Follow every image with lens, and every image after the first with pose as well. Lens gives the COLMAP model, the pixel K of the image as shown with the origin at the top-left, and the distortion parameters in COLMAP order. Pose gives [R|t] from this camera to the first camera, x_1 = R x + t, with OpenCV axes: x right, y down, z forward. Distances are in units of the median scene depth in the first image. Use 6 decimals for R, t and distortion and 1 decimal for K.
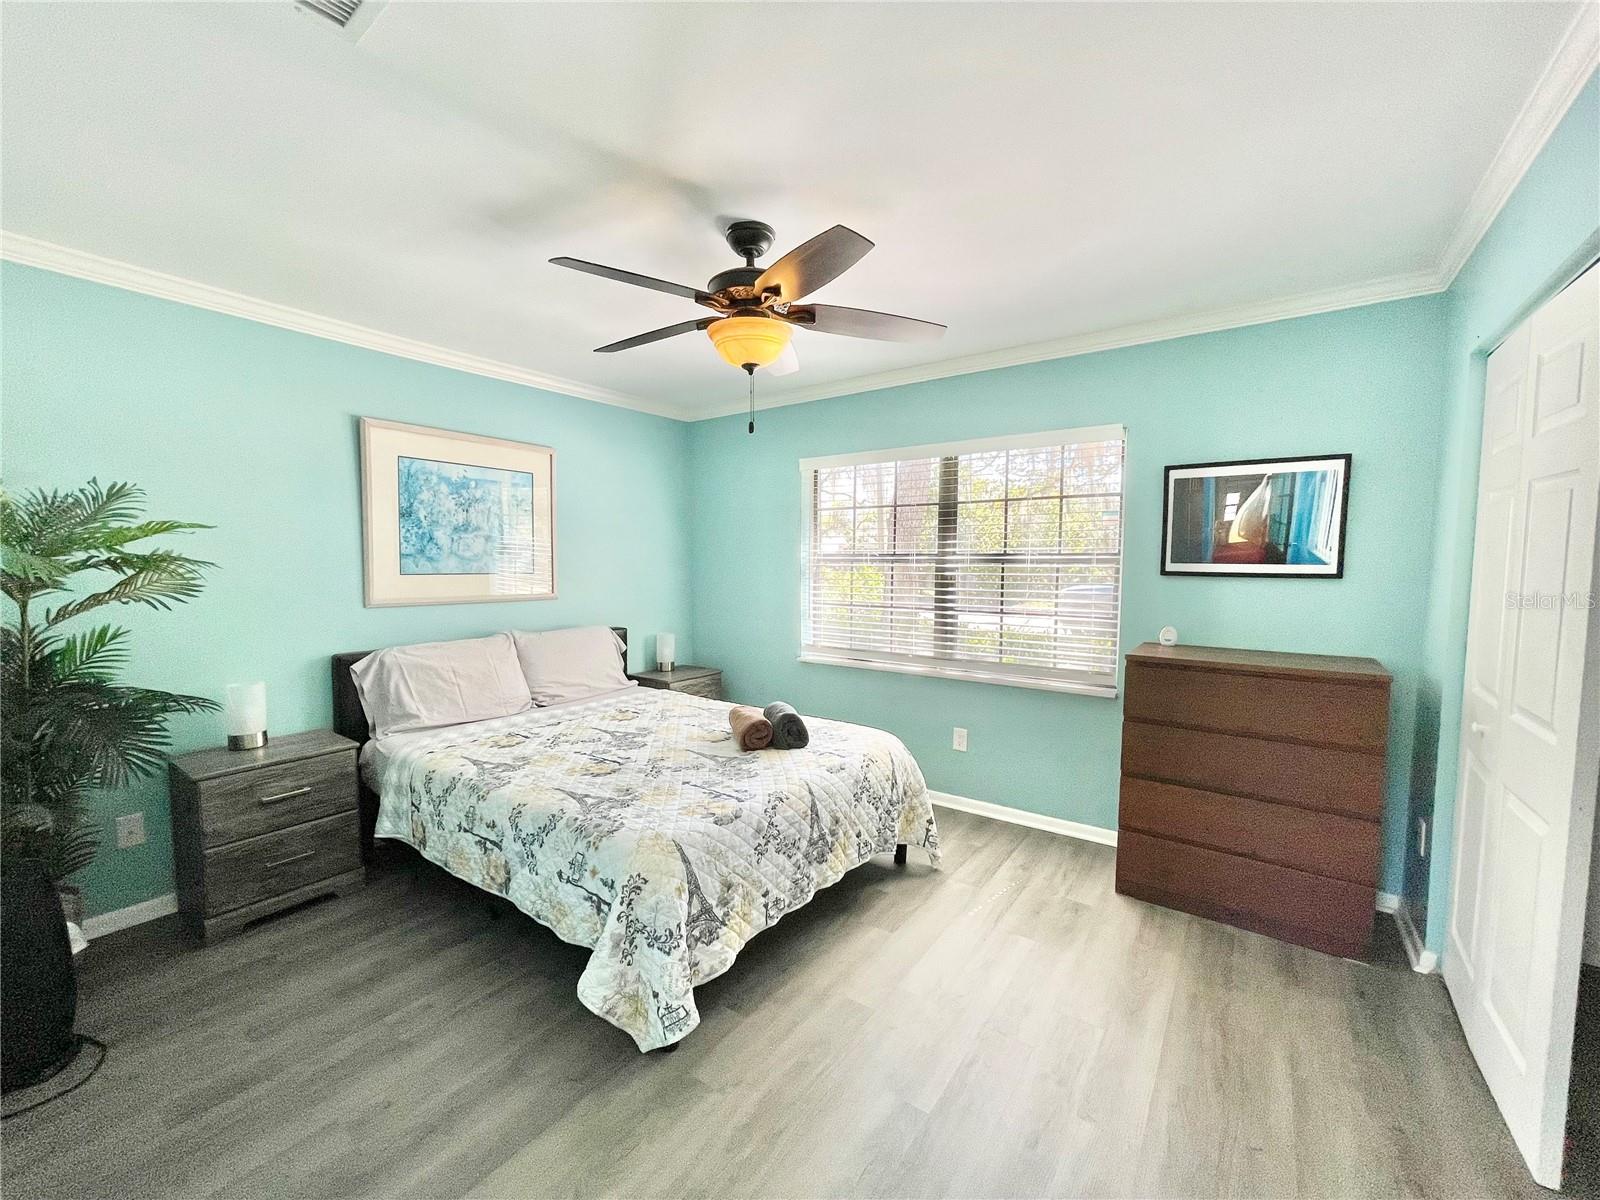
lens RADIAL K [[641.8, 0, 798.9], [0, 641.8, 605.1], [0, 0, 1]] dist [-0.002447, 0.000770]
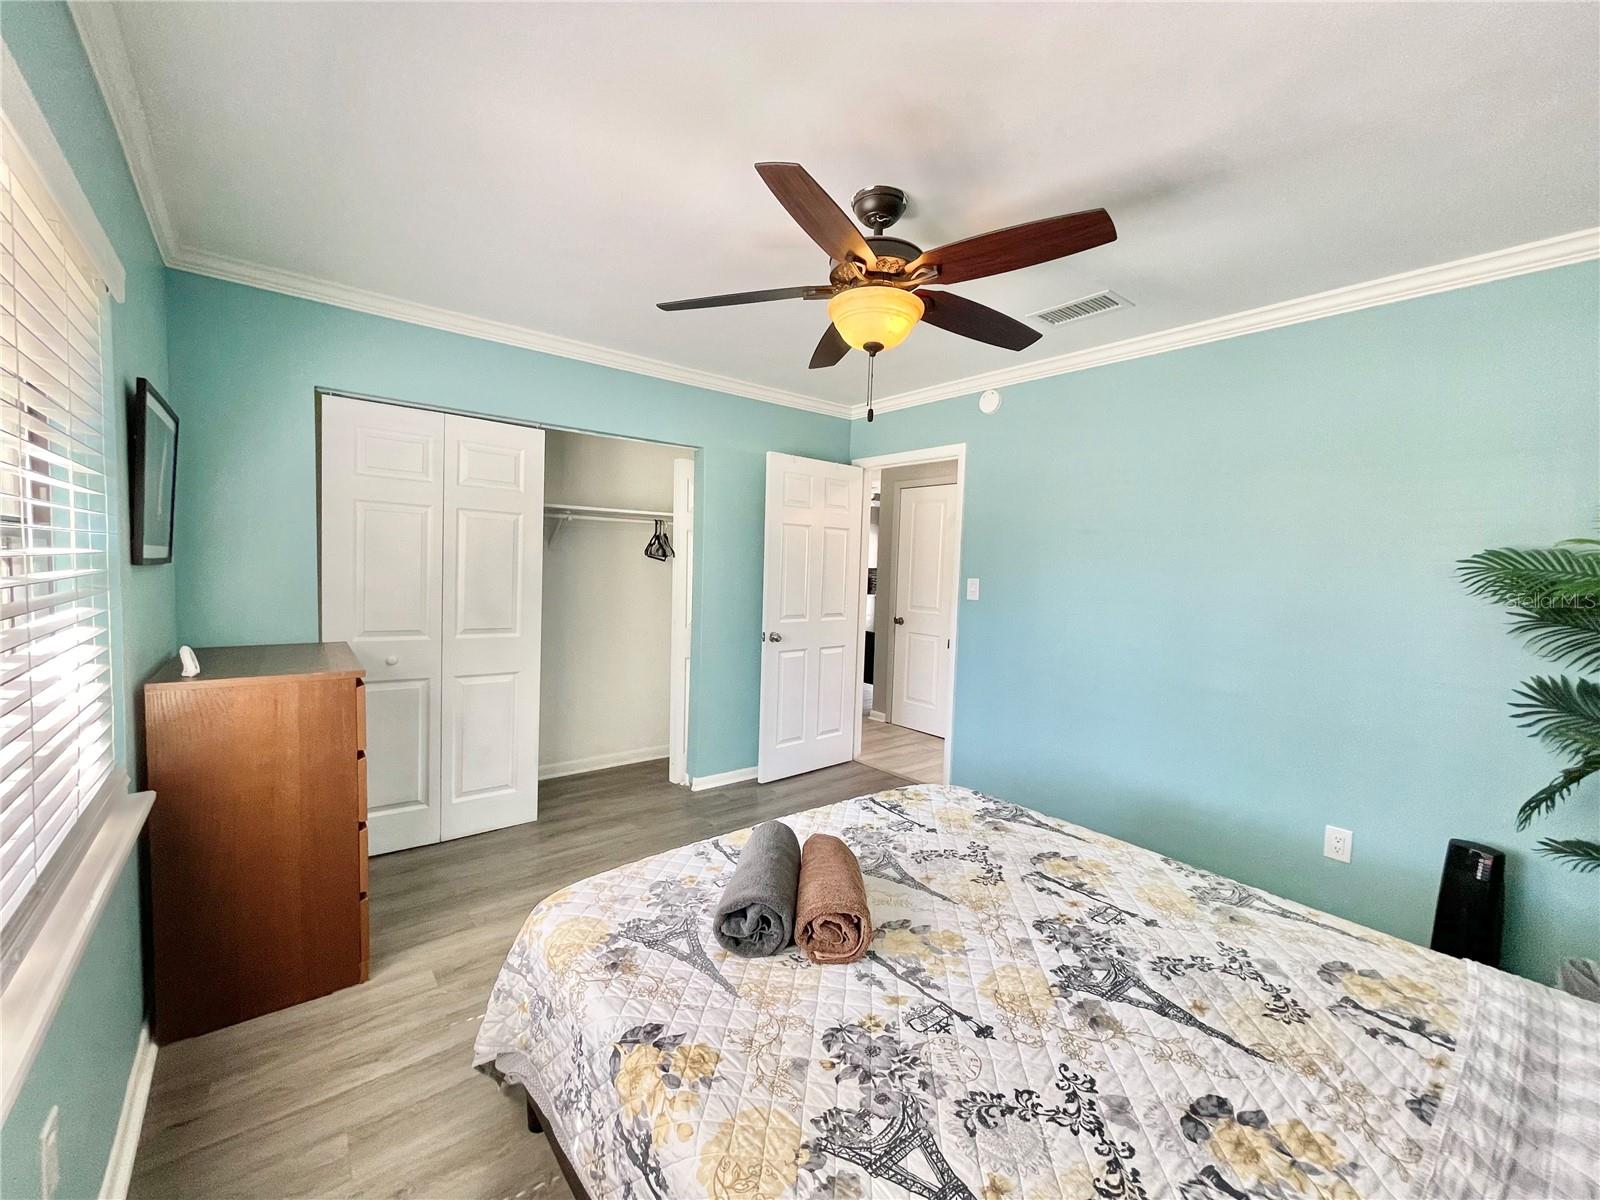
lens RADIAL K [[641.8, 0, 798.9], [0, 641.8, 595.2], [0, 0, 1]] dist [-0.002447, 0.000770]
pose [[-0.964980, -0.044979, 0.258438, -0.185705], [-0.015039, 0.993056, 0.116676, -0.109521], [-0.261891, 0.108703, -0.958956, 1.598403]]
